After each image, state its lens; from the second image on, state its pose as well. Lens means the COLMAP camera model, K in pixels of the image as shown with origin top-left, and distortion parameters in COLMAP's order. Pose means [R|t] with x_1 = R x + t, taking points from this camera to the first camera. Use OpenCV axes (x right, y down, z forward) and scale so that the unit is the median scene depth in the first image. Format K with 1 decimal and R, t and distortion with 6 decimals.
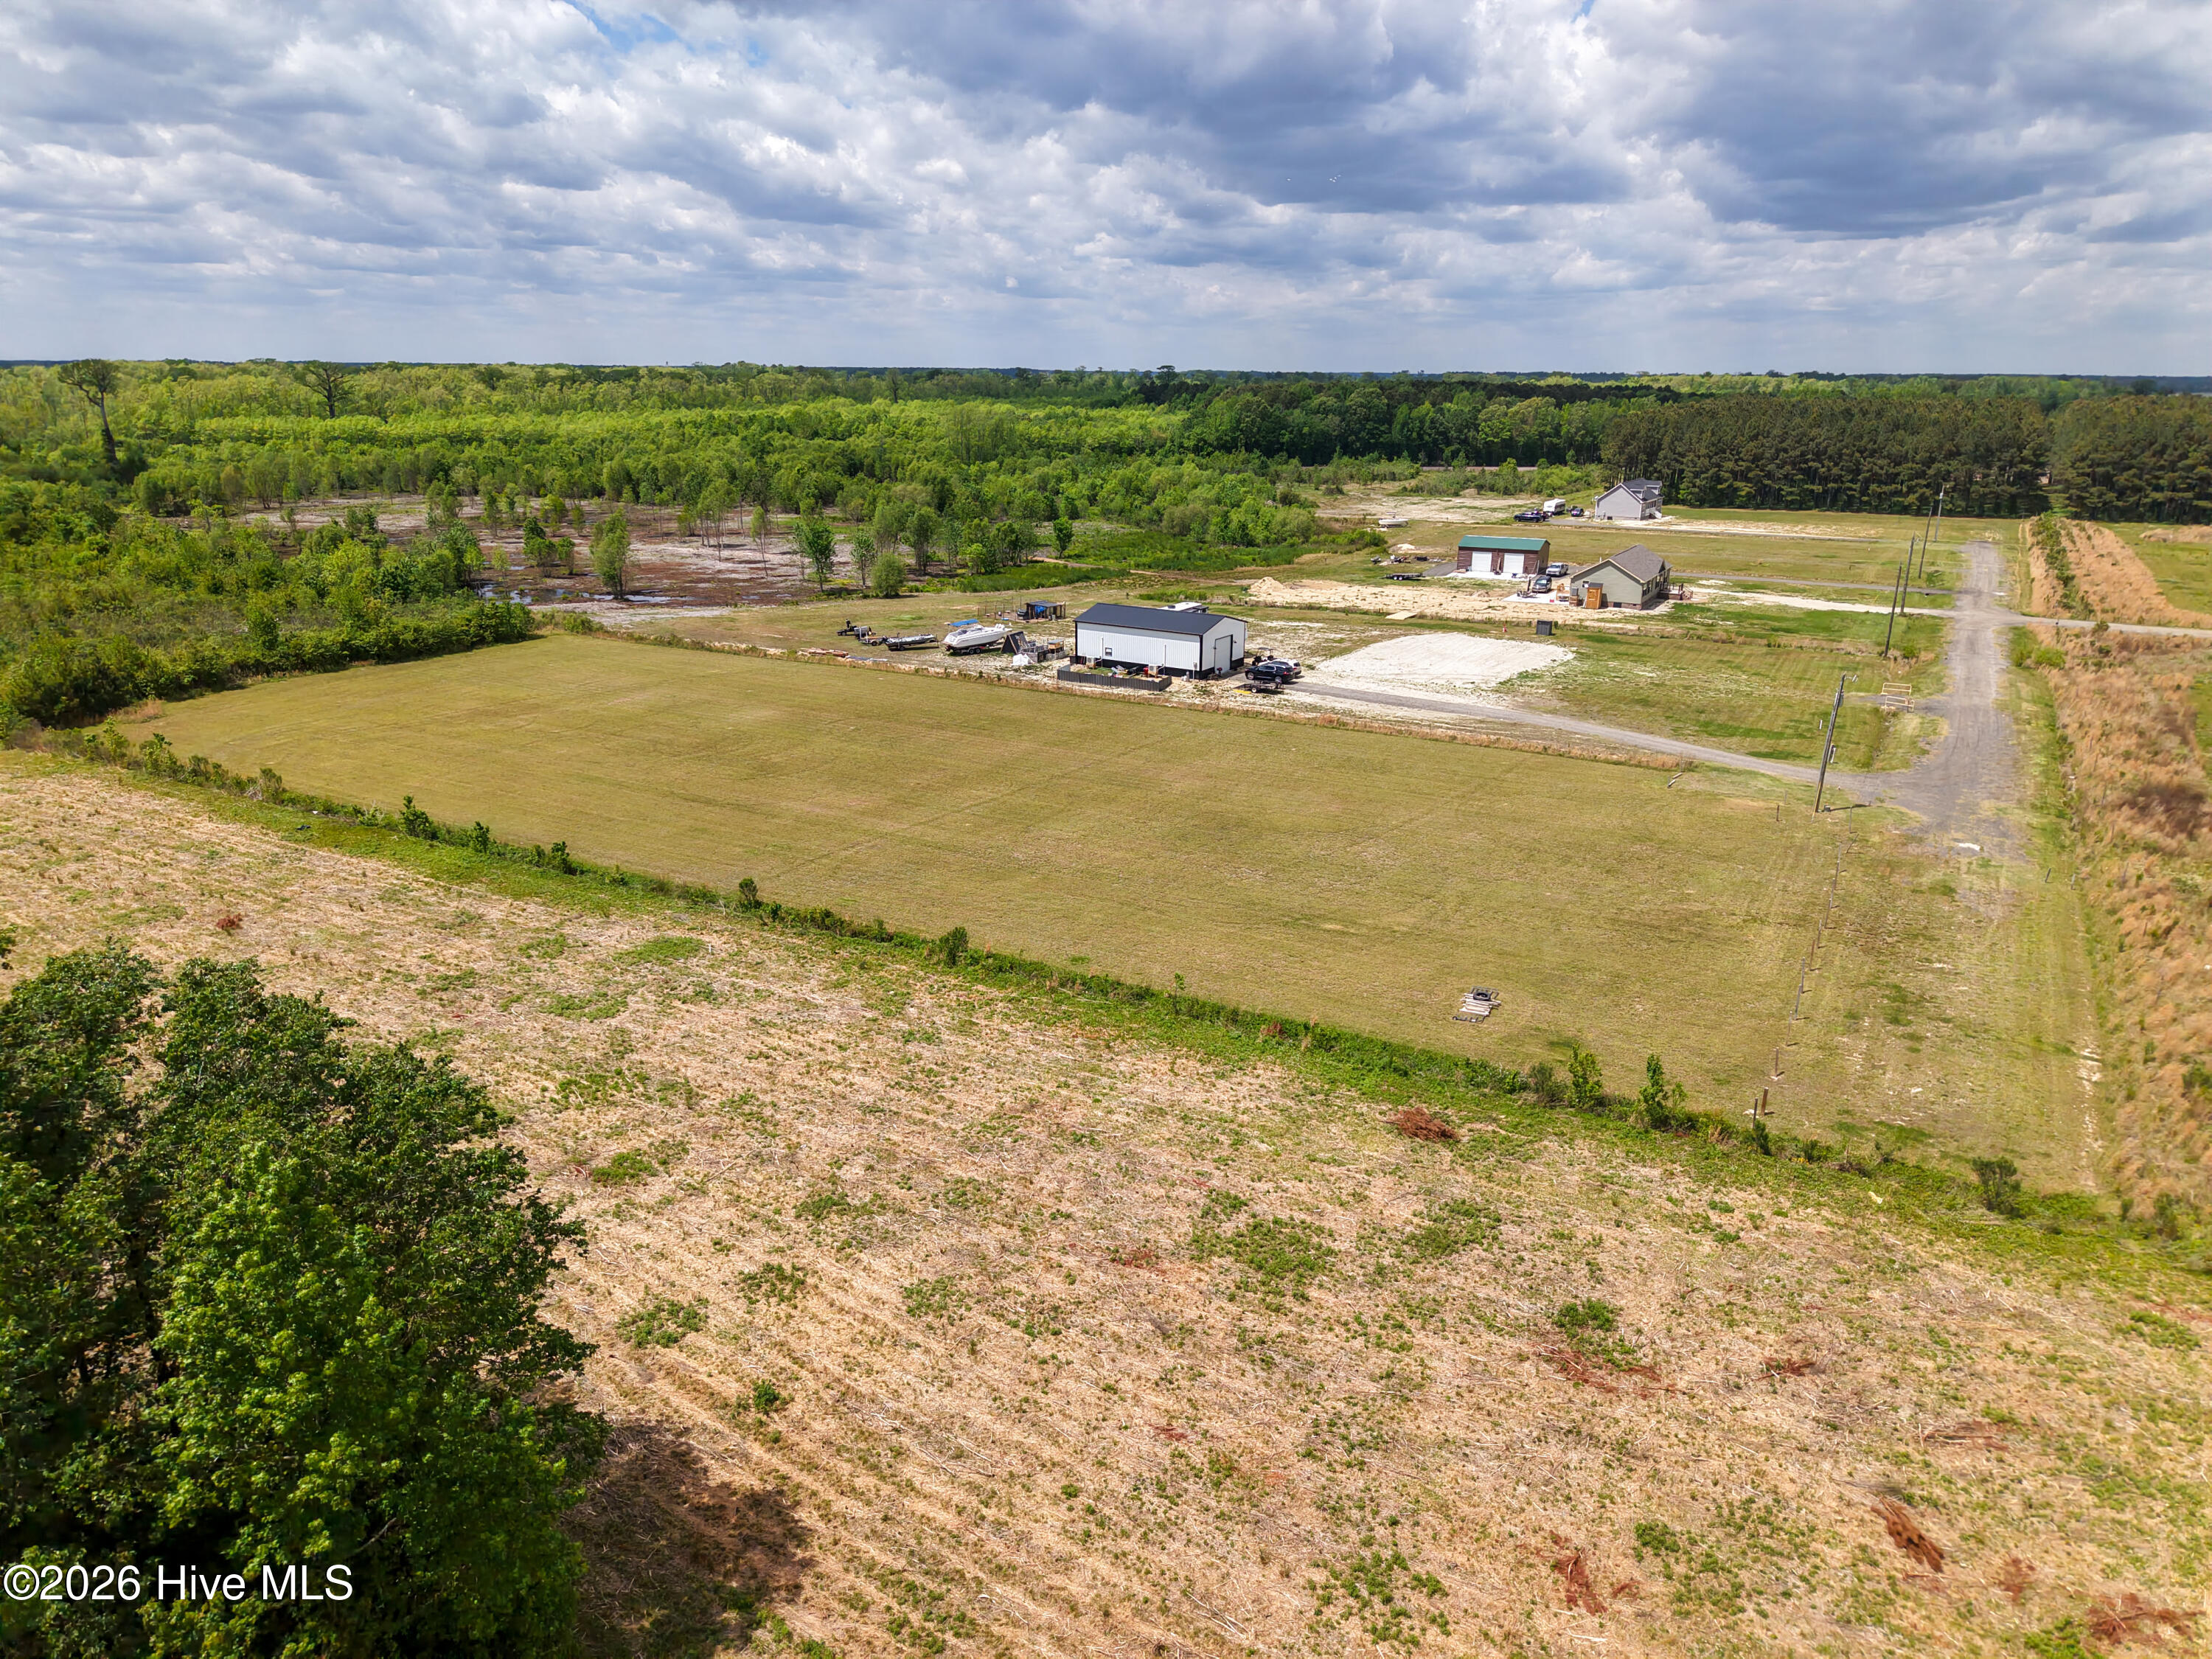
lens RADIAL K [[1476.3, 0, 1101.6], [0, 1476.3, 831.5], [0, 0, 1]] dist [0.022276, -0.021480]
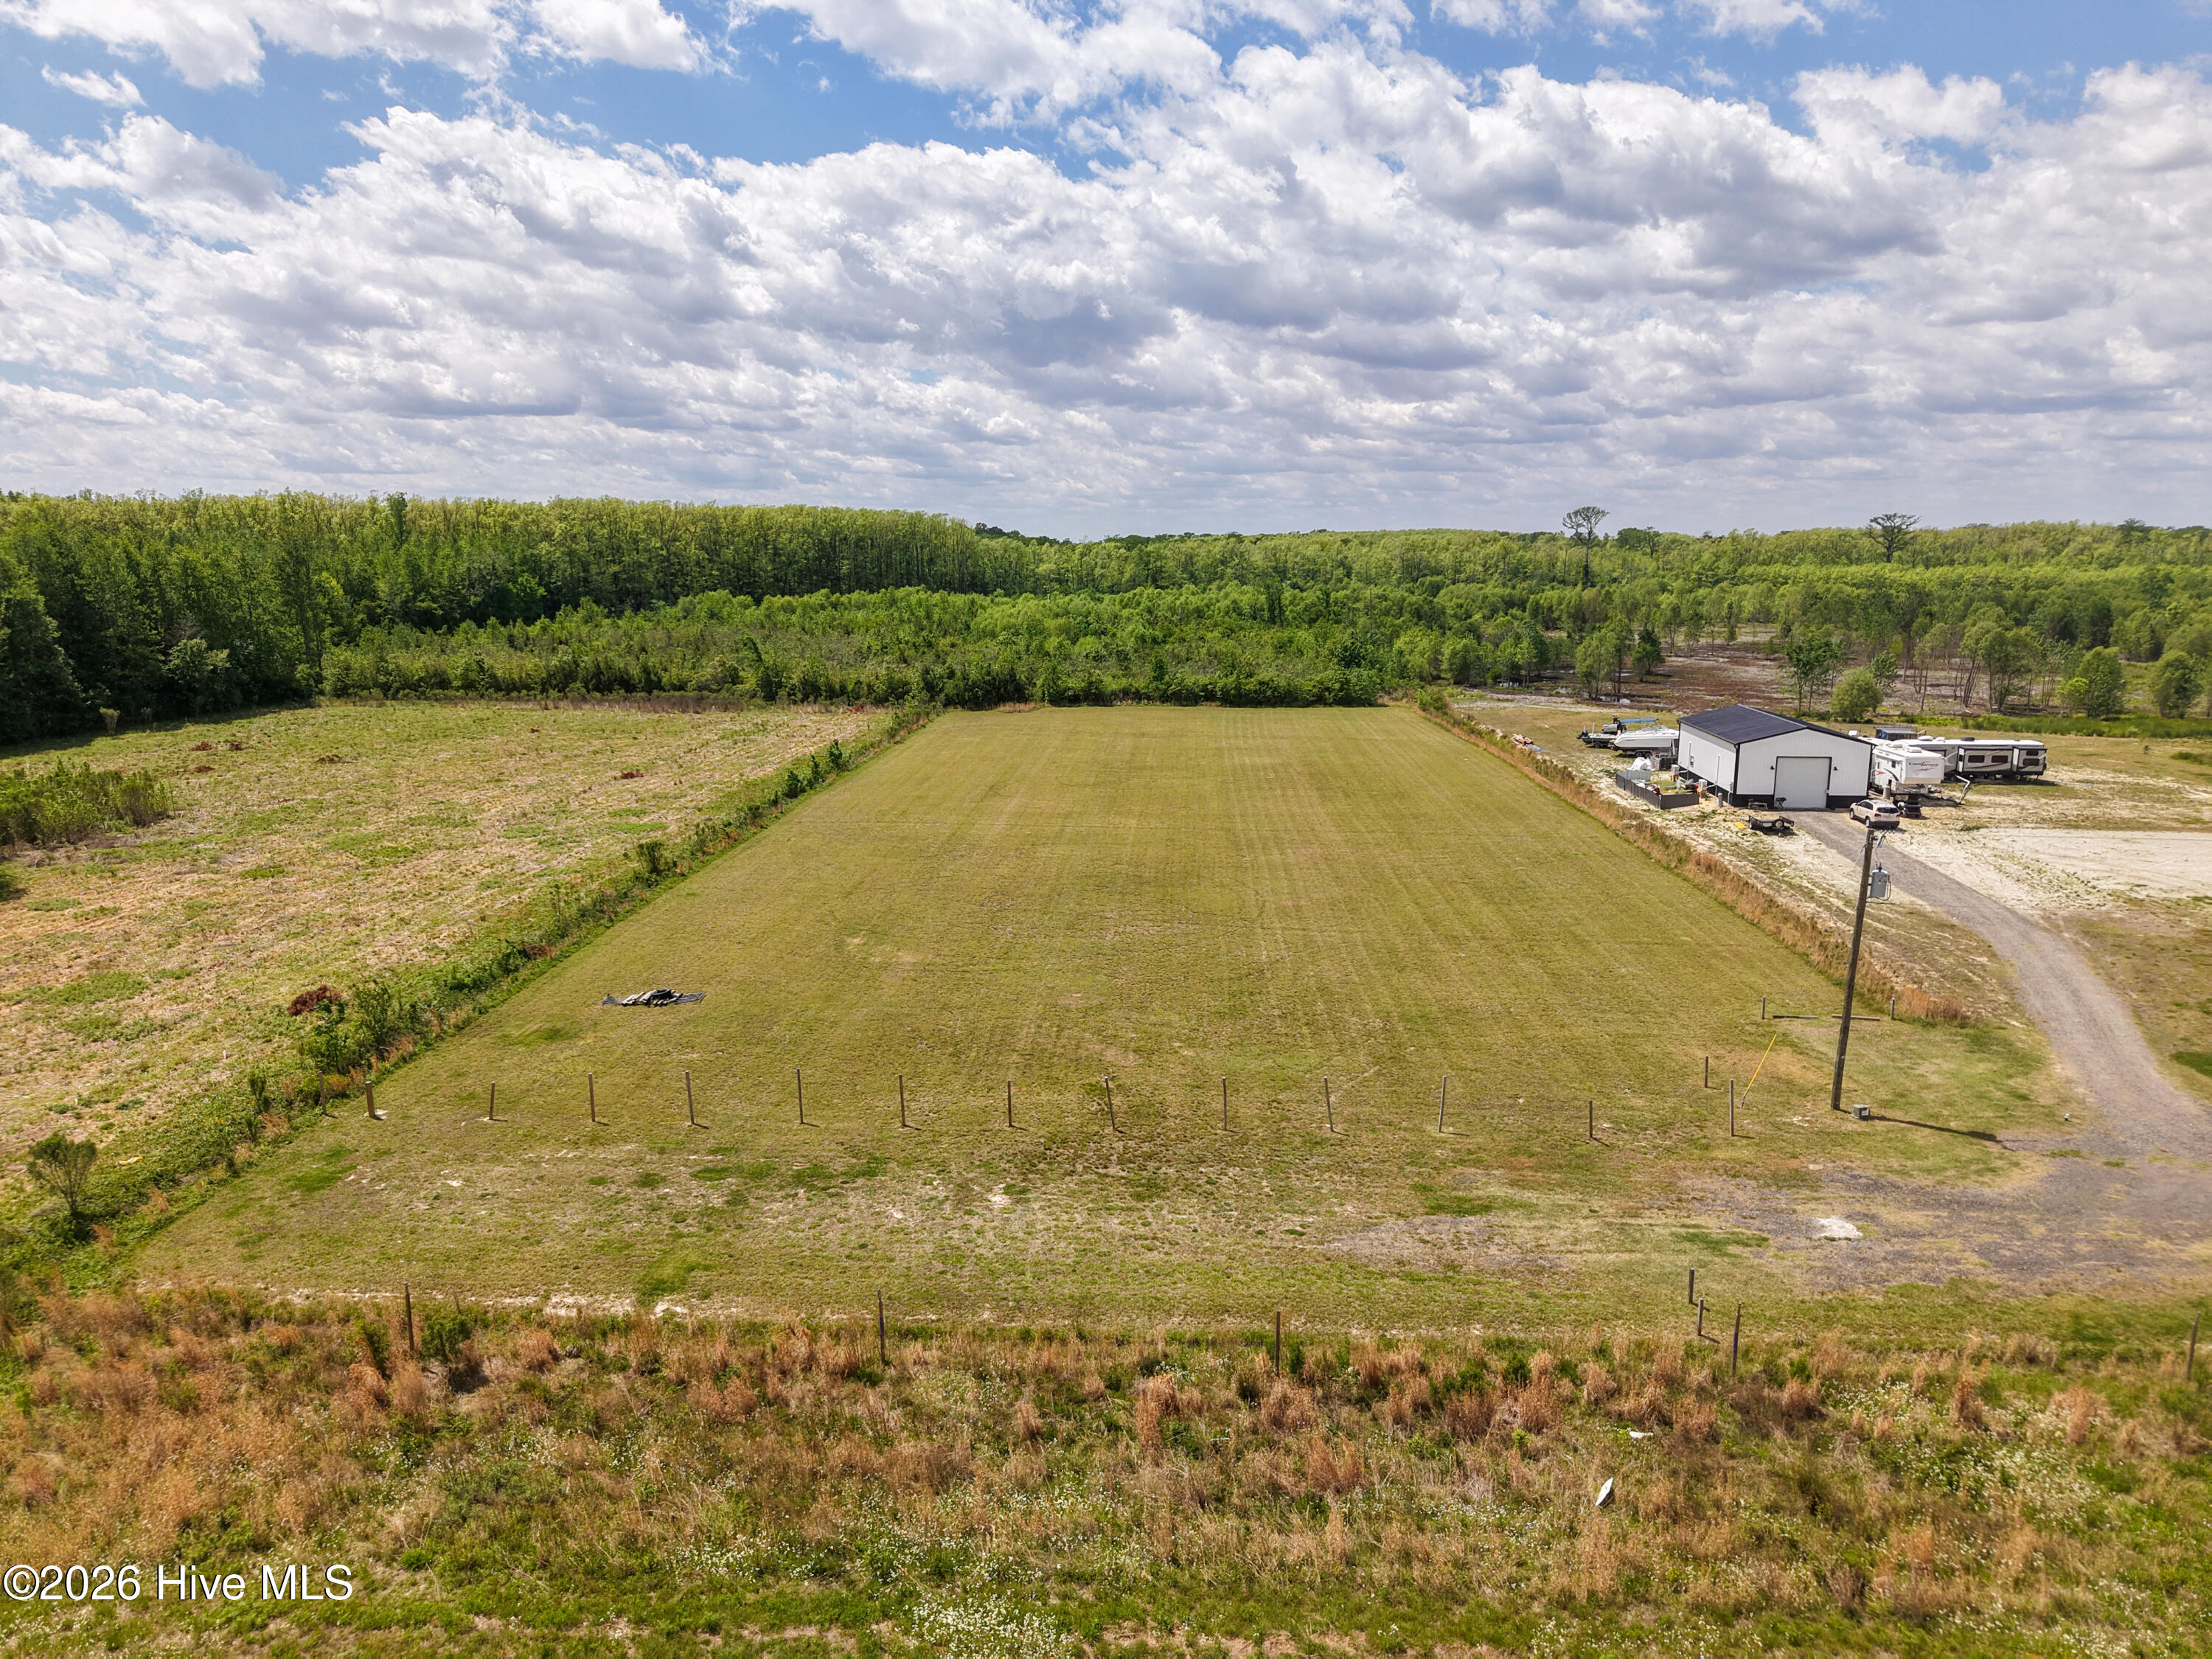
lens RADIAL K [[1476.3, 0, 1110.7], [0, 1476.3, 833.9], [0, 0, 1]] dist [0.022276, -0.021480]
pose [[0.455353, 0.160256, -0.875769, 0.990327], [-0.258663, 0.965050, 0.042102, -0.073943], [0.851908, 0.207358, 0.480890, 0.690450]]
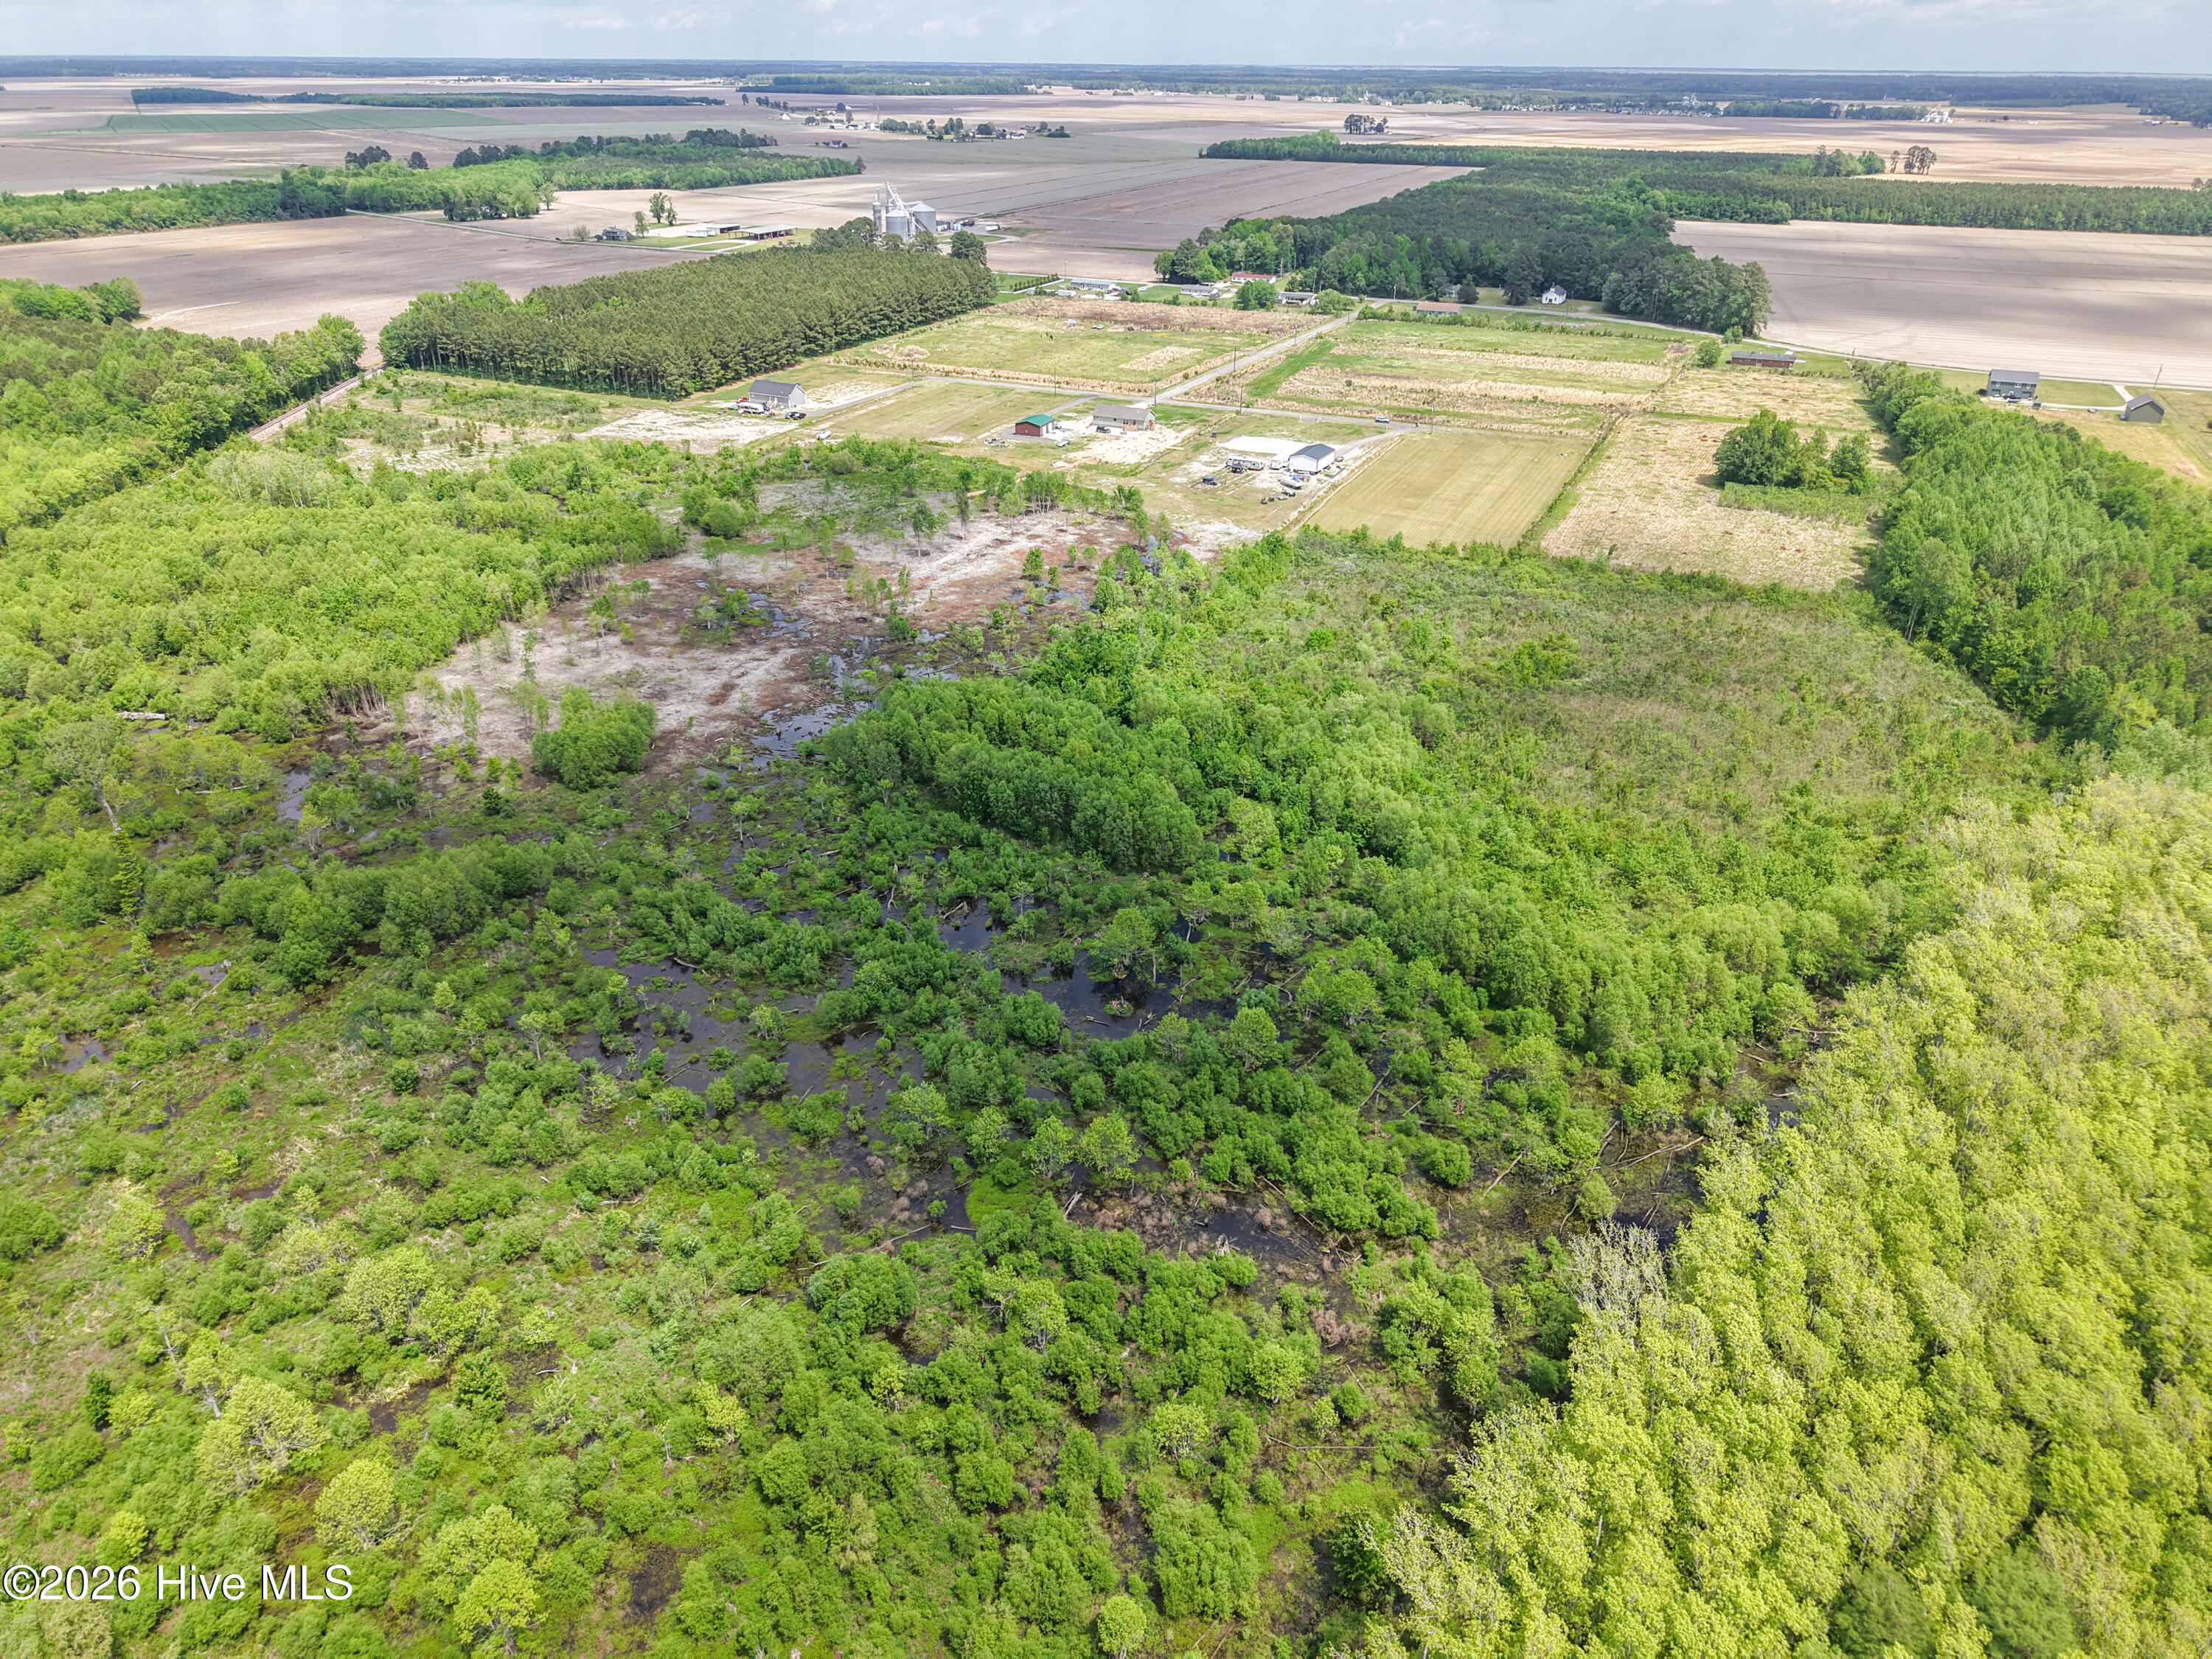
lens RADIAL K [[1476.3, 0, 1118.1], [0, 1476.3, 829.6], [0, 0, 1]] dist [0.022276, -0.021480]
pose [[-0.095561, -0.475167, 0.874691, -5.274573], [0.288892, 0.827654, 0.481177, -1.934376], [-0.952581, 0.298672, 0.058181, 2.605945]]
